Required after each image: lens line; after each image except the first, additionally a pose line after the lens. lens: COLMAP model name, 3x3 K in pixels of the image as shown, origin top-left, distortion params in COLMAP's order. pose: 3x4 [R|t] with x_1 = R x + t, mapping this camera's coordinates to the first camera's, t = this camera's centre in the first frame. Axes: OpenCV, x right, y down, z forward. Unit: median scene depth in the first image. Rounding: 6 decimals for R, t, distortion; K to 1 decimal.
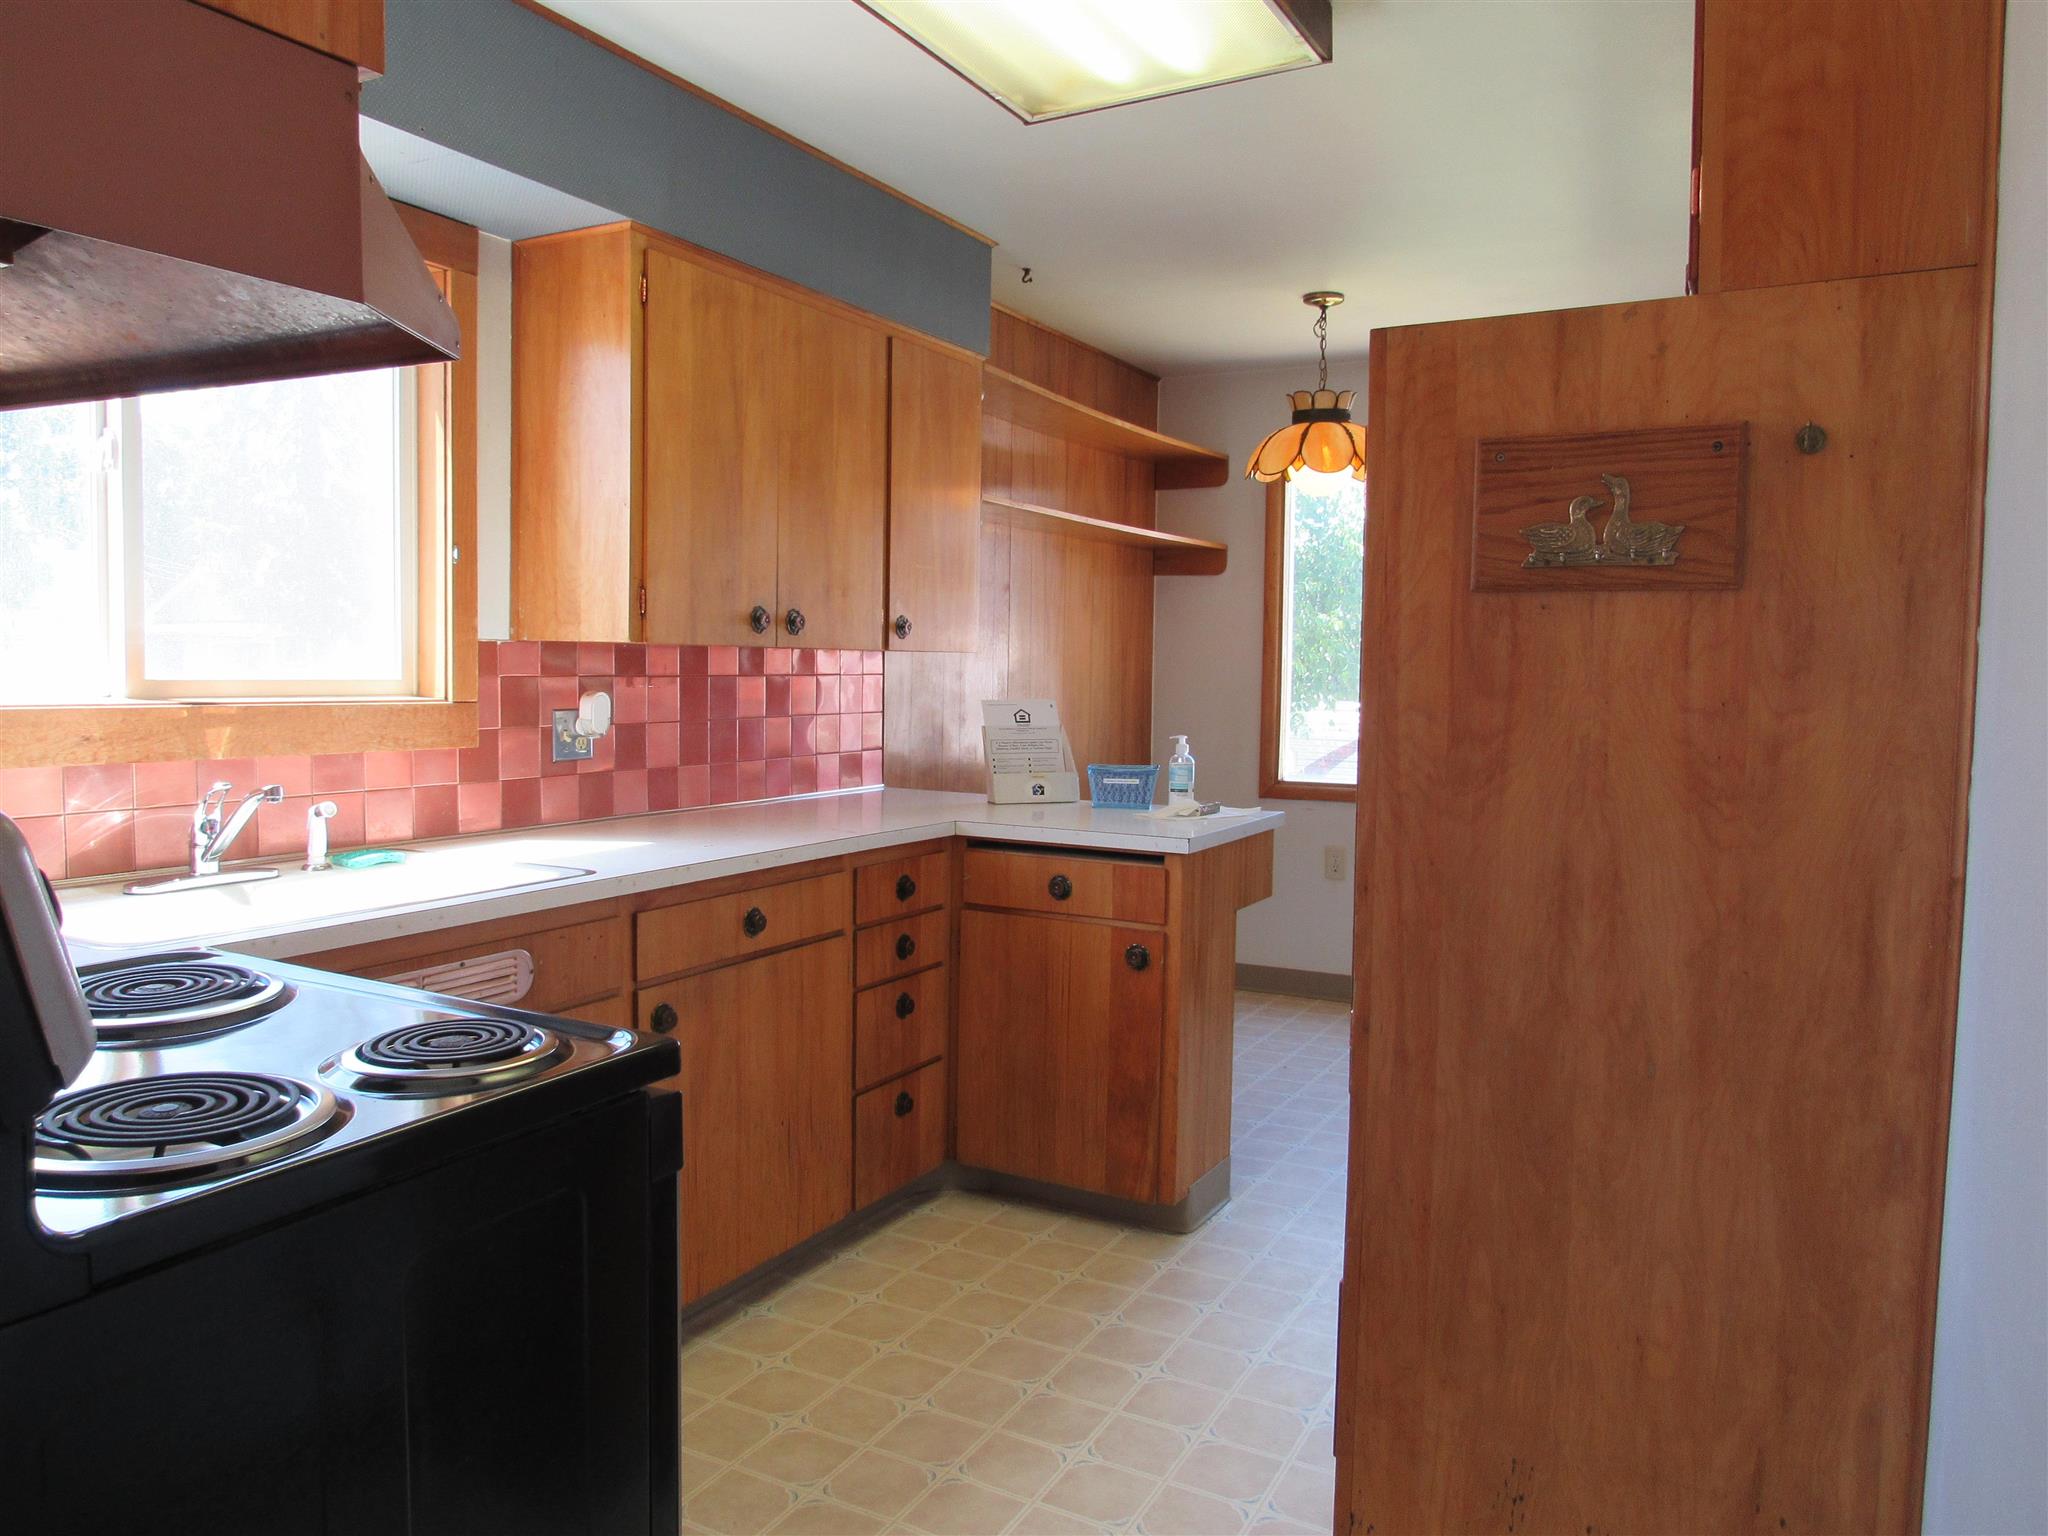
lens RADIAL K [[1394.6, 0, 1024.0], [0, 1394.6, 768.0], [0, 0, 1]] dist [-0.026689, -0.002483]
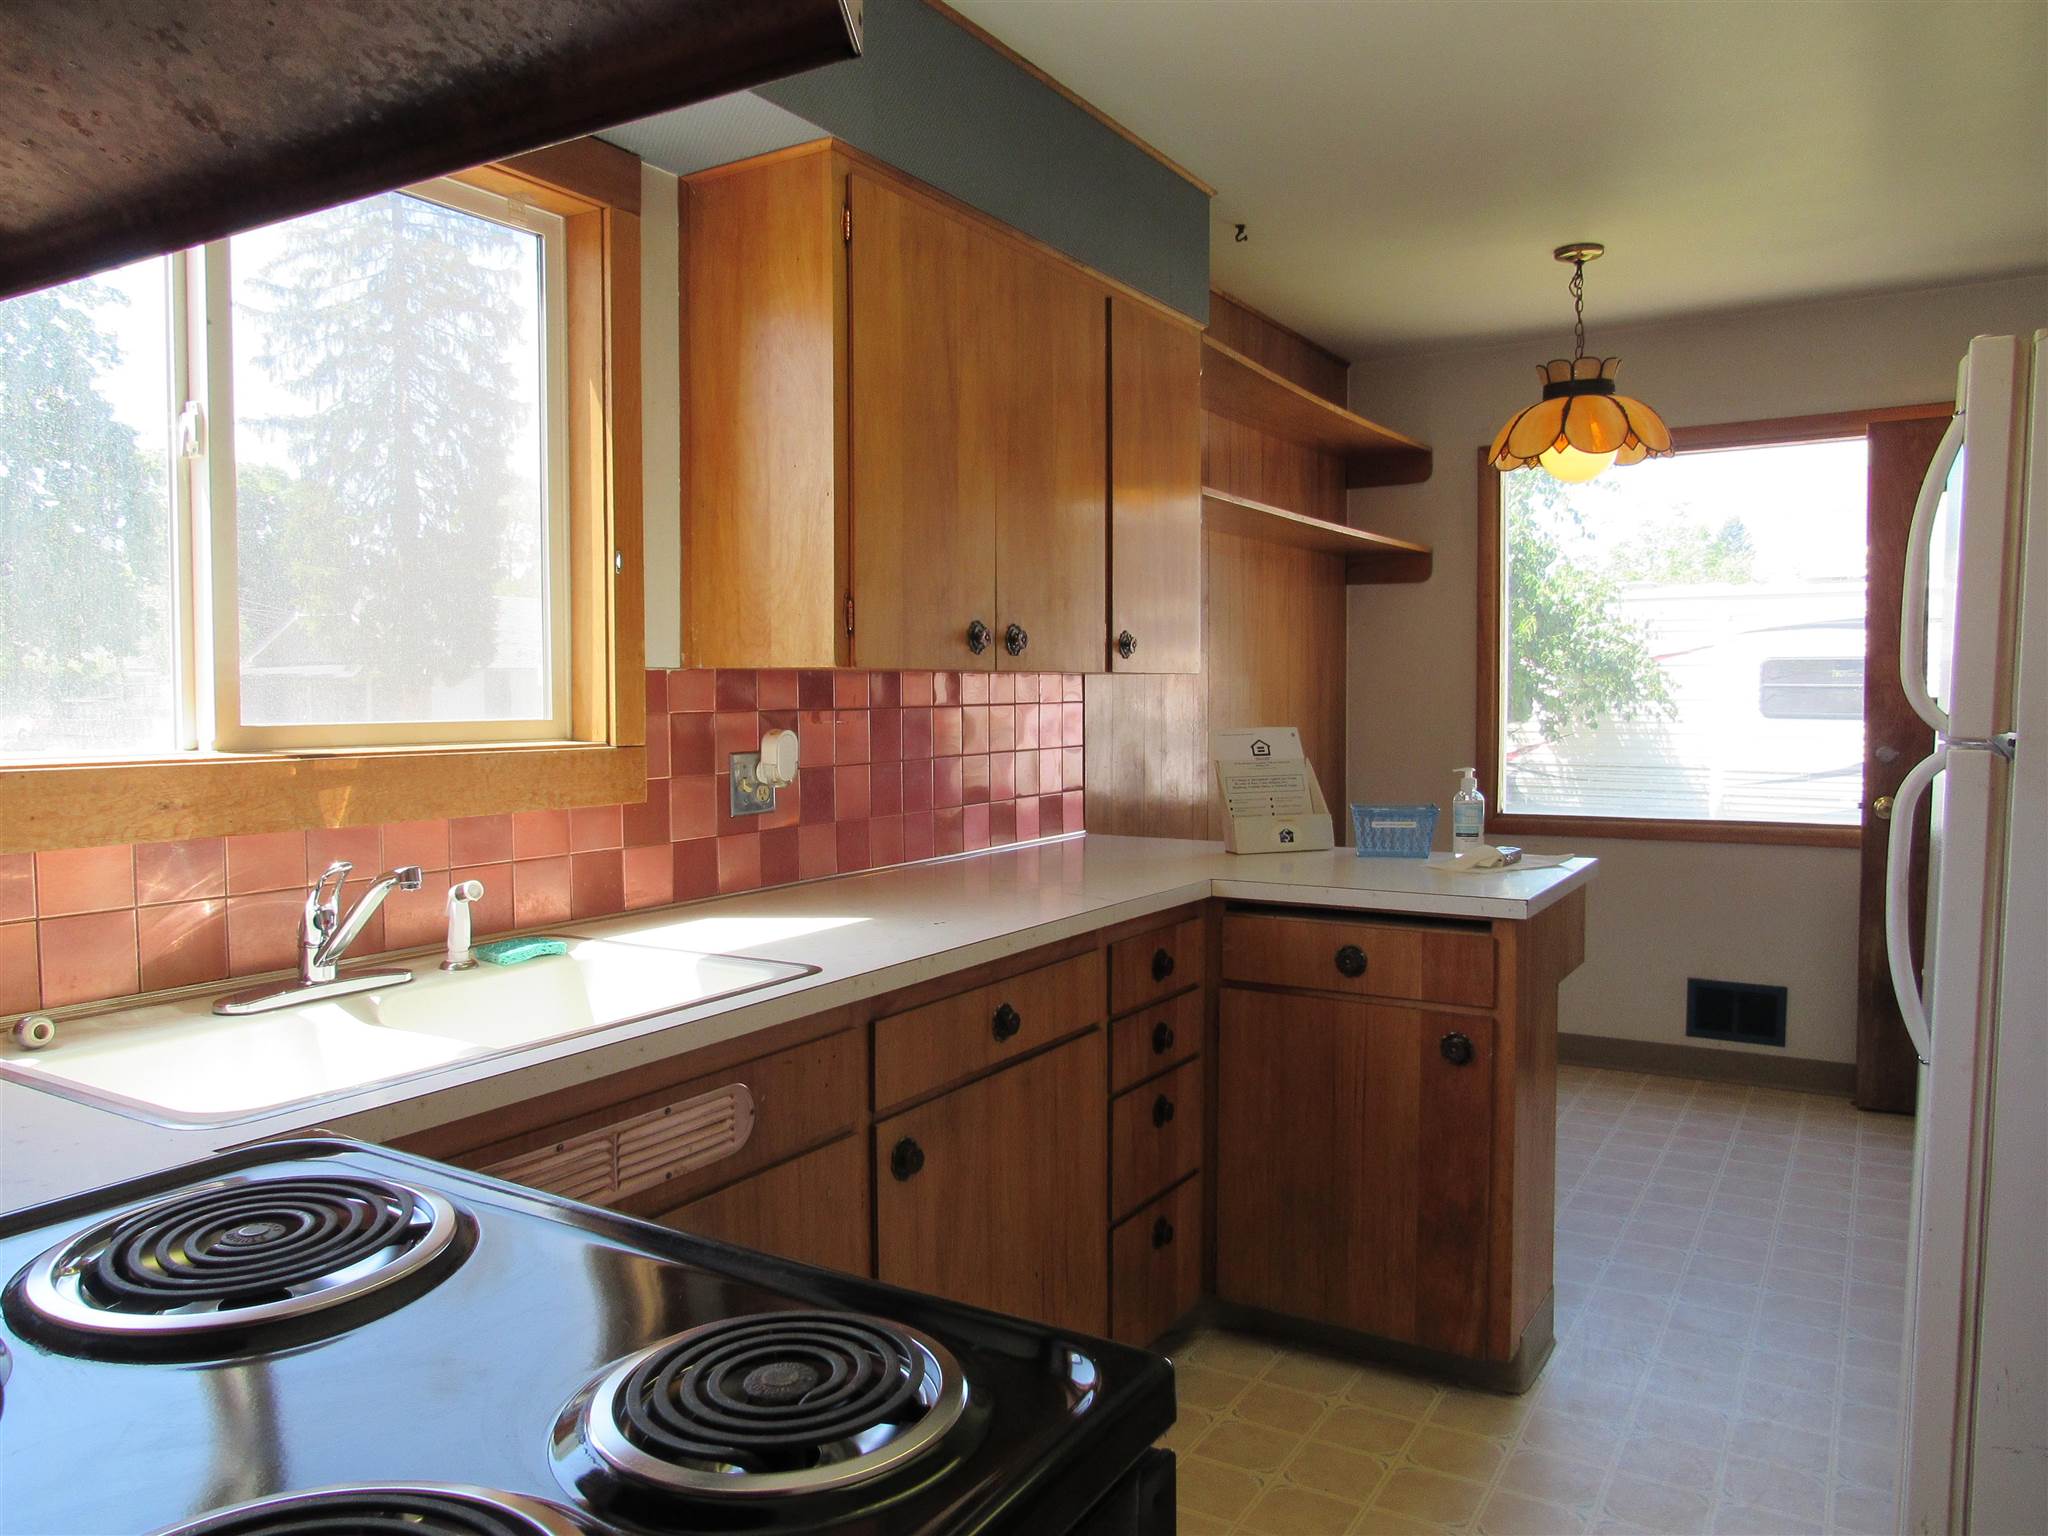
lens RADIAL K [[1394.6, 0, 1024.0], [0, 1394.6, 768.0], [0, 0, 1]] dist [-0.026689, -0.002483]
pose [[0.998270, -0.018489, -0.055813, -0.122271], [0.017430, 0.999660, -0.019397, -0.014343], [0.056153, 0.018391, 0.998253, 0.196684]]
